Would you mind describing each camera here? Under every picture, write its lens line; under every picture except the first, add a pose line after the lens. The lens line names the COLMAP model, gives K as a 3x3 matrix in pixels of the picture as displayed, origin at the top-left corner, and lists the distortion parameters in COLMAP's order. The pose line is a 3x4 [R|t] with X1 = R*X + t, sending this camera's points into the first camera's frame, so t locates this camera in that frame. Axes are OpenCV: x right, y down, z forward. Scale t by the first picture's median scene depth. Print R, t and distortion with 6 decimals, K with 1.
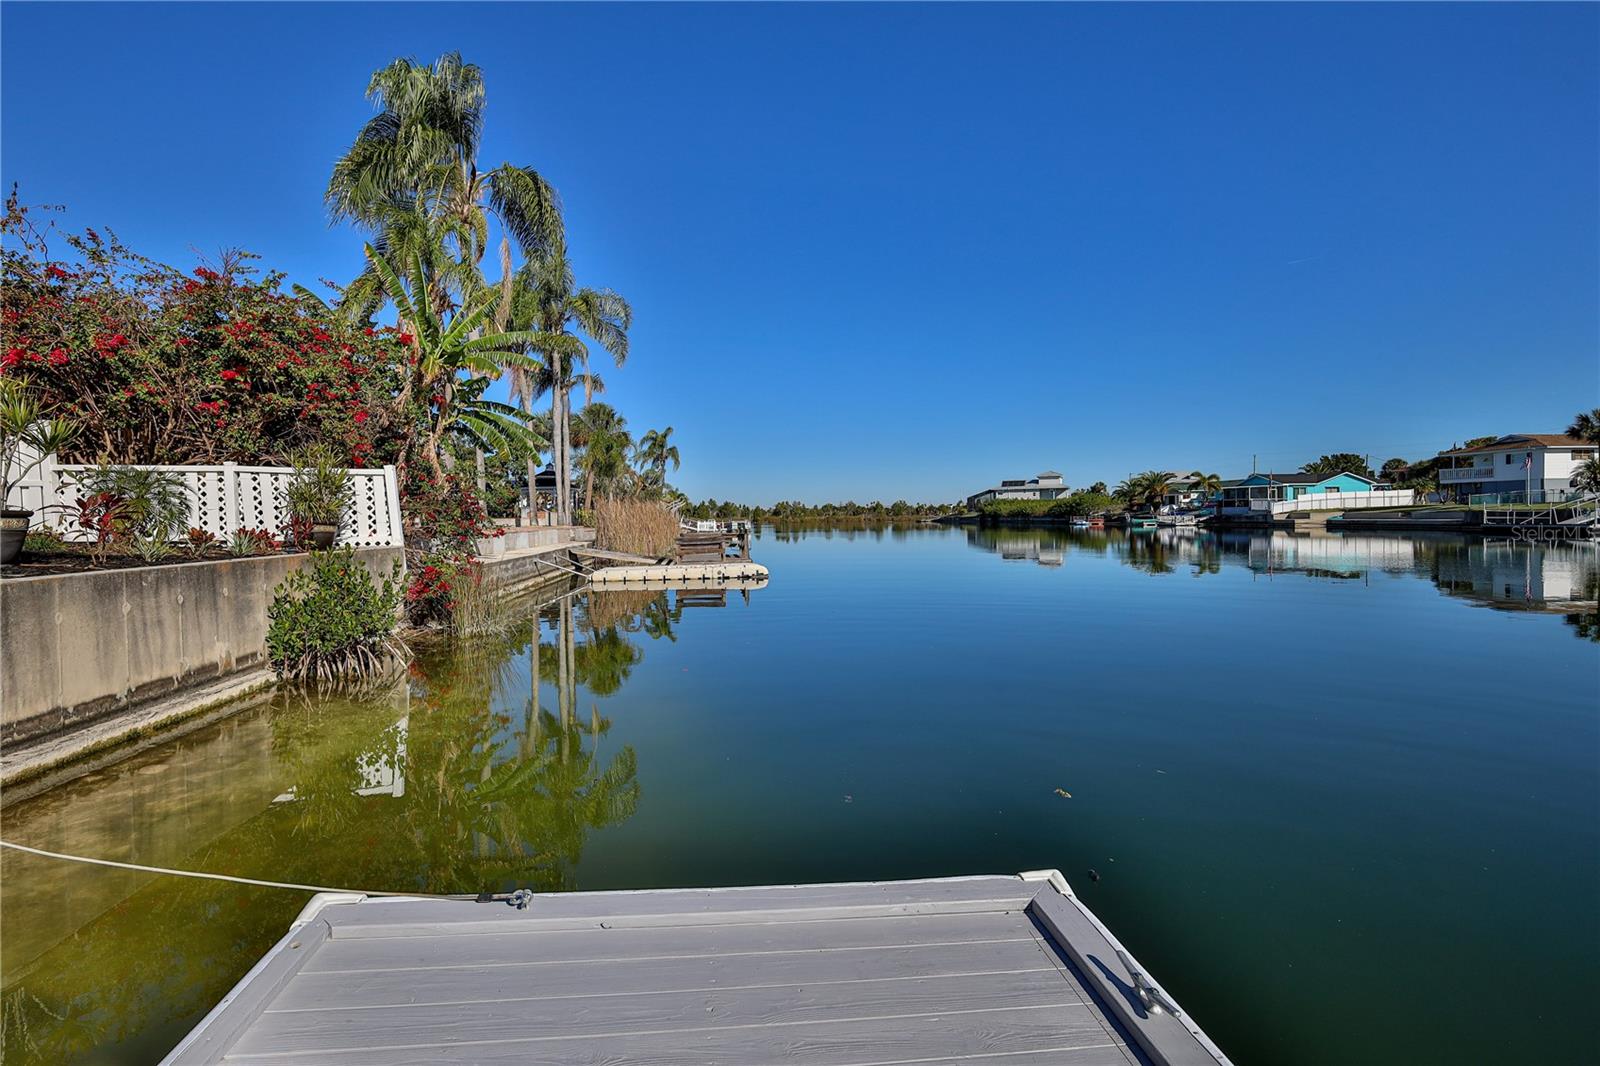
lens RADIAL K [[671.0, 0, 798.0], [0, 671.0, 562.8], [0, 0, 1]] dist [-0.000383, -0.000201]
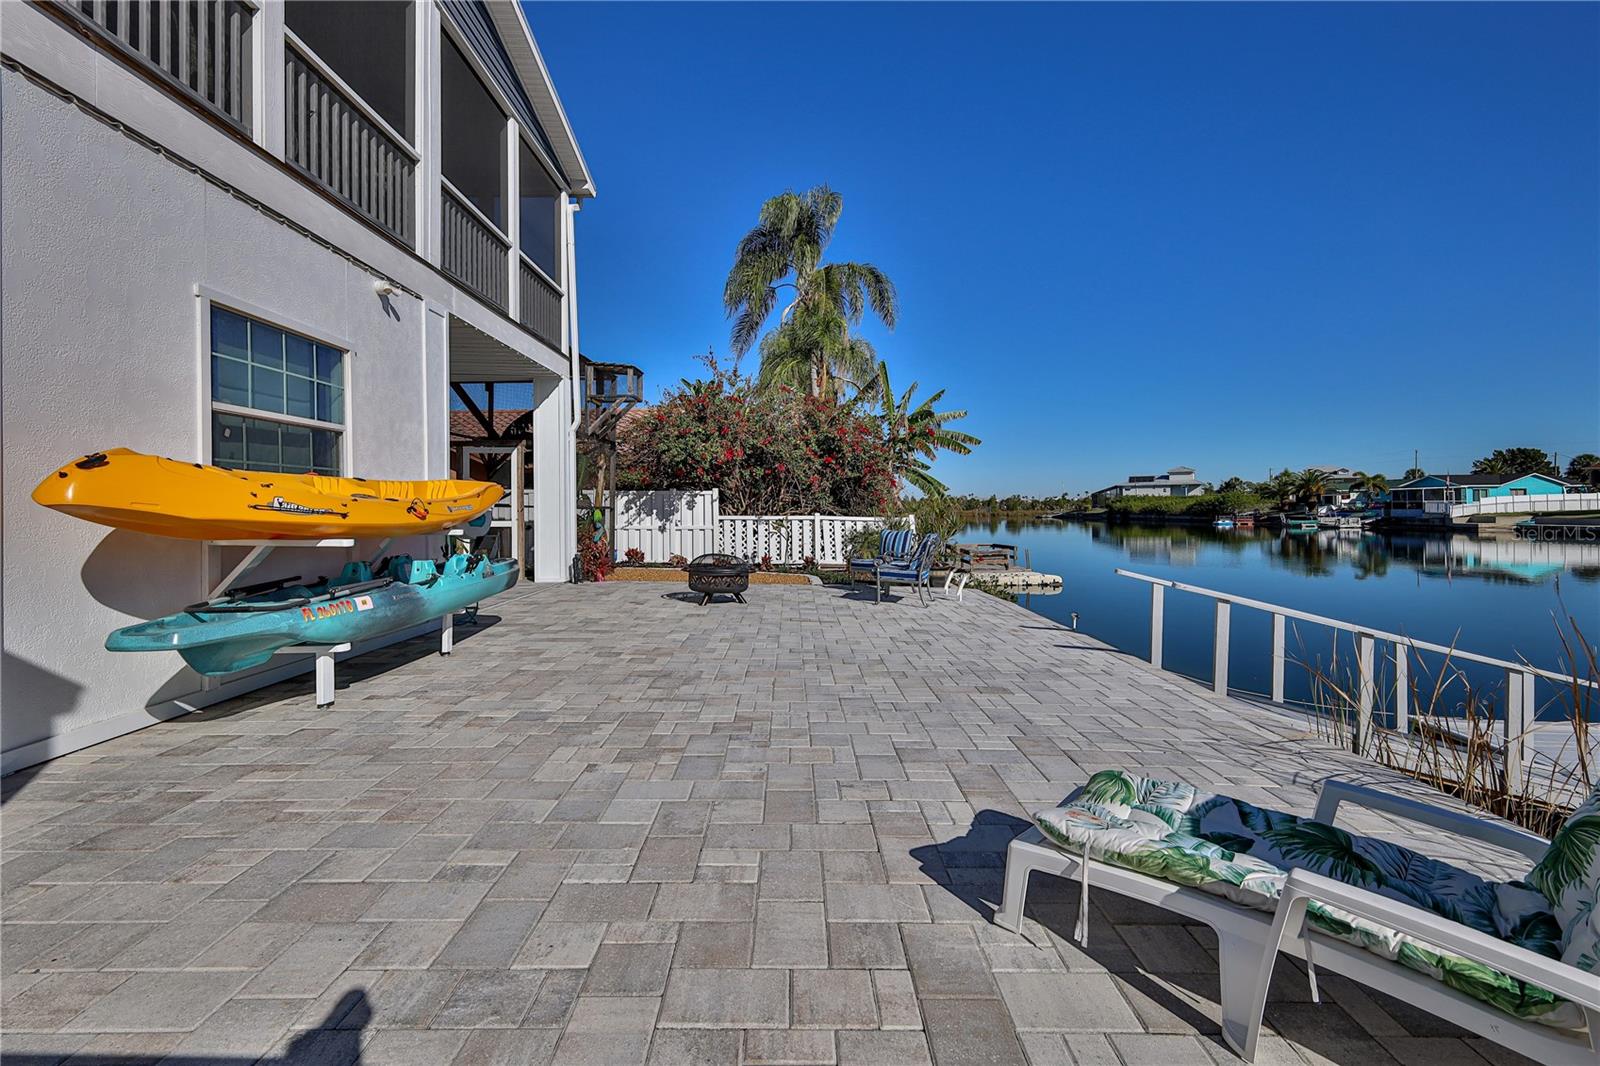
lens RADIAL K [[696.3, 0, 799.0], [0, 696.3, 527.8], [0, 0, 1]] dist [0.002903, 0.000088]
pose [[0.994090, 0.007861, -0.108277, -0.117203], [-0.011930, 0.999245, -0.036985, -0.009278], [0.107904, 0.038058, 0.993433, -0.099201]]
